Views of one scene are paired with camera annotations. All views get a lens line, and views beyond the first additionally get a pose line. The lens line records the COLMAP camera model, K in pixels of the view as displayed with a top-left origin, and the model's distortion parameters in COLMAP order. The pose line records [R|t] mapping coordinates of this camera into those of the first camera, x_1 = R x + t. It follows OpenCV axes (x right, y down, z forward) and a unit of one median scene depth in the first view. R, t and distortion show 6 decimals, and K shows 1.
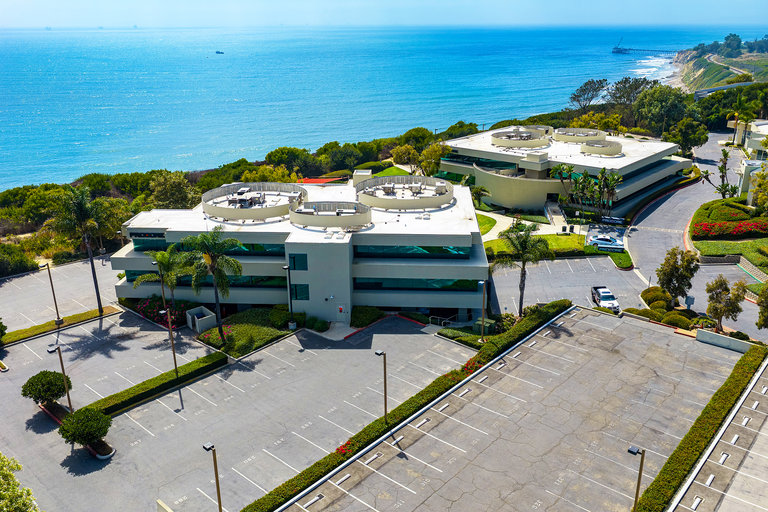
lens RADIAL K [[638.0, 0, 384.0], [0, 638.0, 256.0], [0, 0, 1]] dist [0.002526, -0.016037]
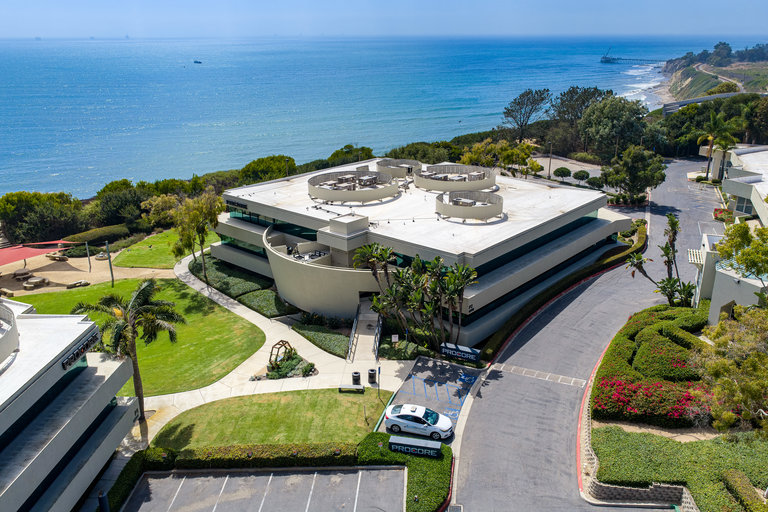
lens RADIAL K [[638.0, 0, 384.0], [0, 638.0, 256.0], [0, 0, 1]] dist [0.002526, -0.016037]
pose [[0.999971, -0.002397, 0.007242, 0.180024], [0.002505, 0.999887, -0.014842, -0.079603], [-0.007205, 0.014859, 0.999864, 0.287717]]
